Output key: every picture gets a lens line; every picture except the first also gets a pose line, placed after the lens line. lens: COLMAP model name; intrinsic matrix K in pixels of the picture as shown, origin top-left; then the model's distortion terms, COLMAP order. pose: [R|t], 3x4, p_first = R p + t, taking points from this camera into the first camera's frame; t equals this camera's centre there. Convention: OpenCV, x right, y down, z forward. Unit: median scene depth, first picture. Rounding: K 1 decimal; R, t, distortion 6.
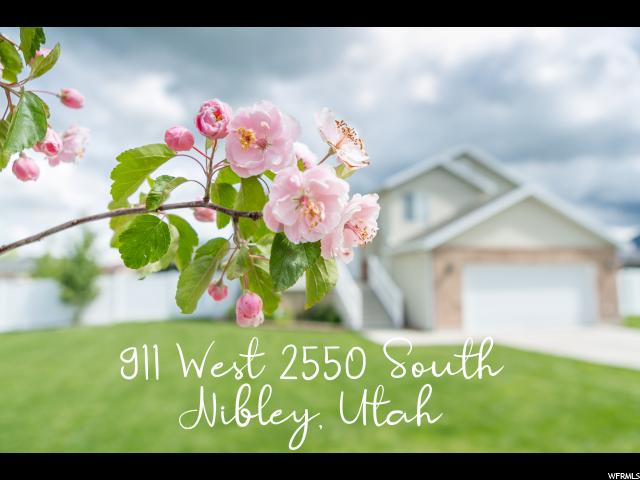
lens RADIAL K [[439.9, 0, 320.4], [0, 439.9, 239.1], [0, 0, 1]] dist [-0.032241, 0.021544]
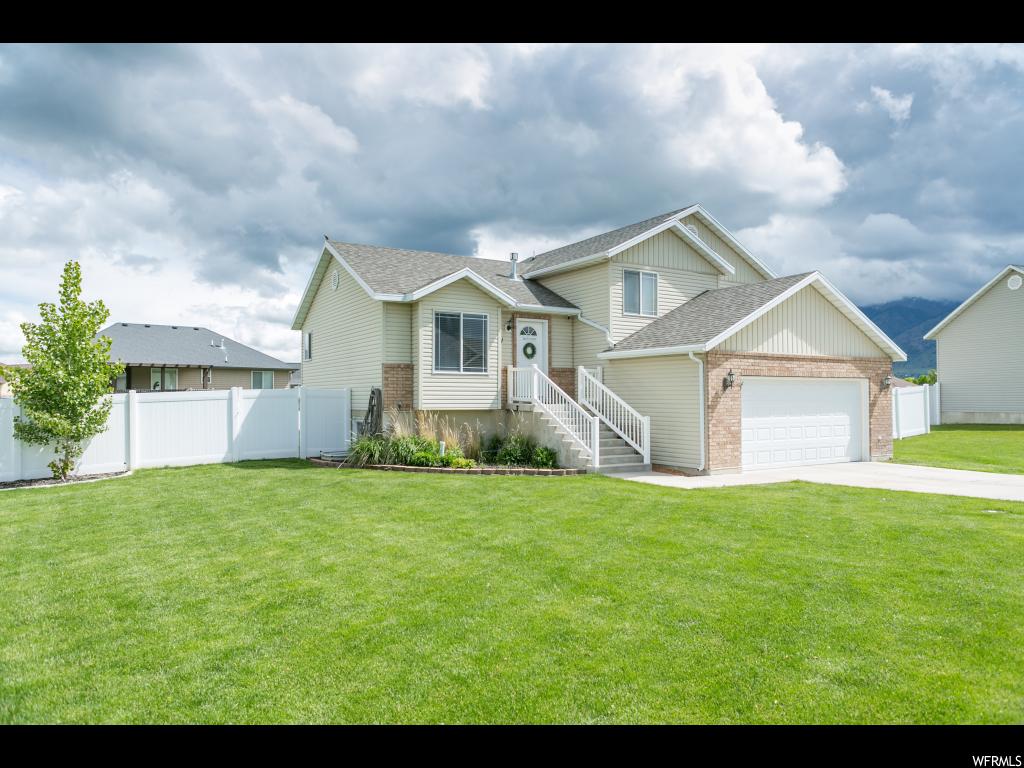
lens RADIAL K [[703.9, 0, 513.0], [0, 703.9, 388.1], [0, 0, 1]] dist [-0.032241, 0.021544]
pose [[0.950008, 0.009940, 0.312069, -0.351996], [-0.037347, 0.995935, 0.081968, -0.004134], [-0.309985, -0.089525, 0.946517, 0.038332]]
